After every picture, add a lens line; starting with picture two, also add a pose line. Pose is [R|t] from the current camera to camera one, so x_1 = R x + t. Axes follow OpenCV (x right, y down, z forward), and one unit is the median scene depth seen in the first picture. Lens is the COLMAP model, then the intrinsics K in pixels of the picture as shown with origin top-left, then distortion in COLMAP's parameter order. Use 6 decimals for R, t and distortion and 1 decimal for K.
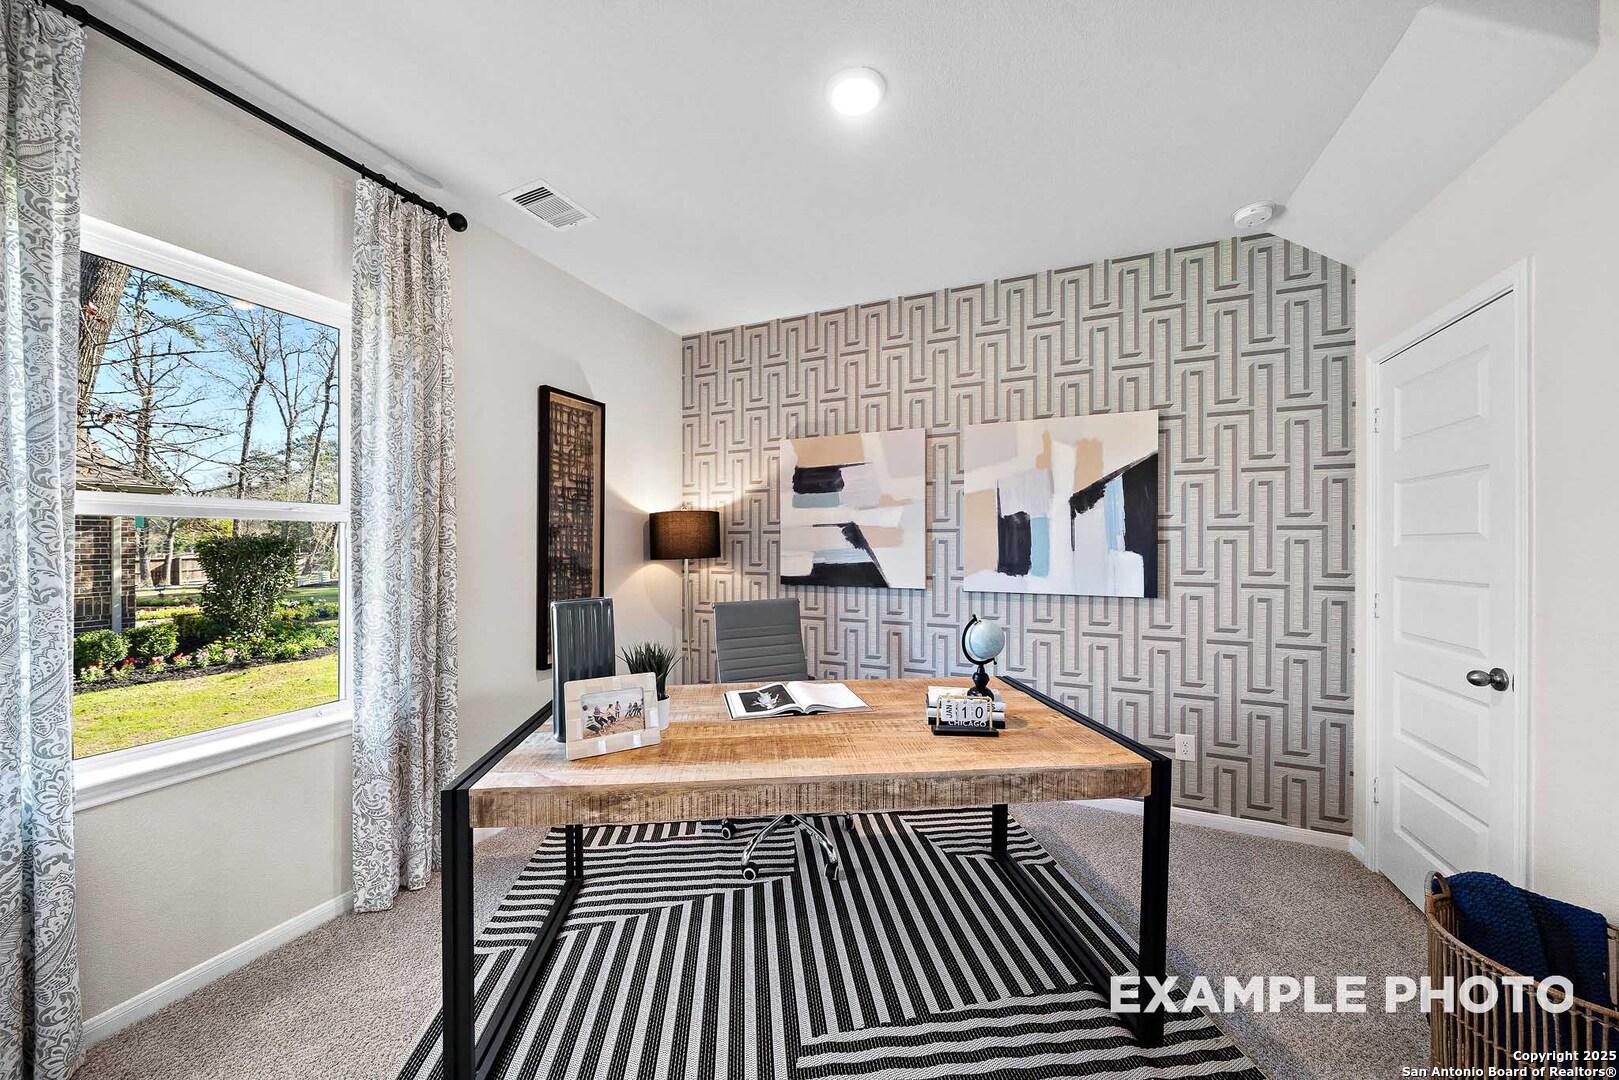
lens RADIAL K [[573.1, 0, 808.3], [0, 573.1, 543.3], [0, 0, 1]] dist [-0.001856, -0.000072]
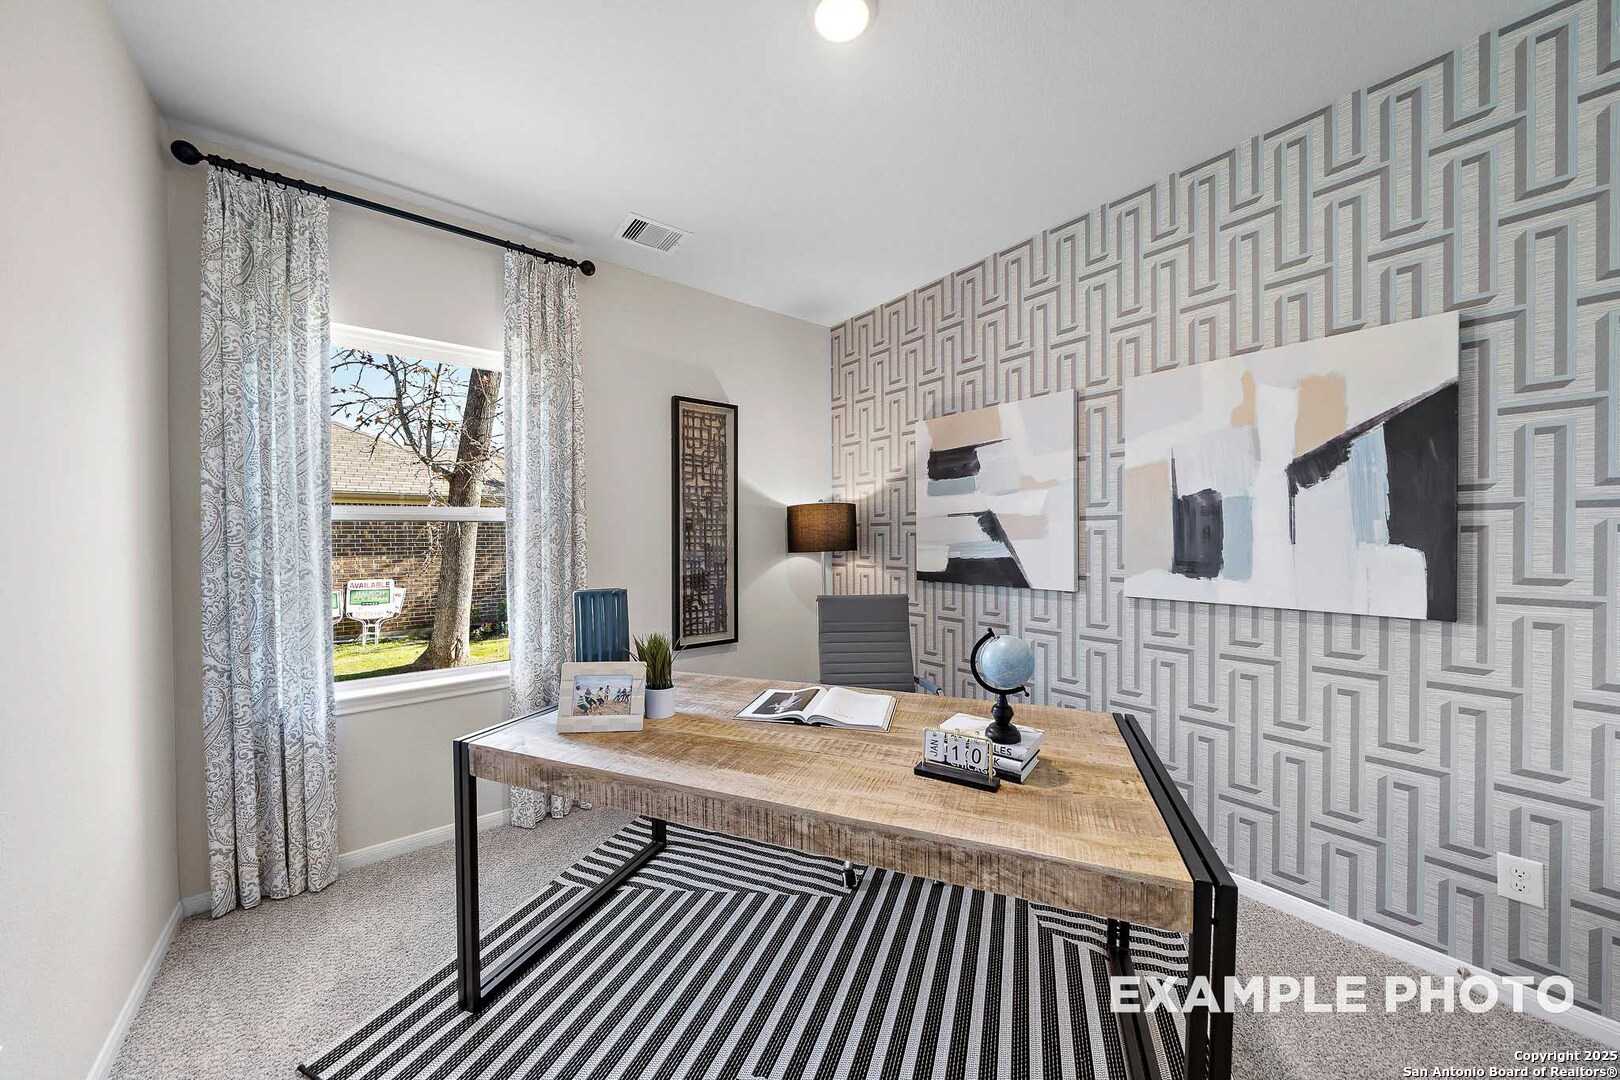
lens RADIAL K [[573.4, 0, 808.8], [0, 573.4, 543.4], [0, 0, 1]] dist [-0.001856, -0.000072]
pose [[0.876355, -0.000987, -0.481665, 0.281247], [0.008045, 0.999888, 0.012589, -0.000706], [0.481599, -0.014907, 0.876265, 0.132844]]
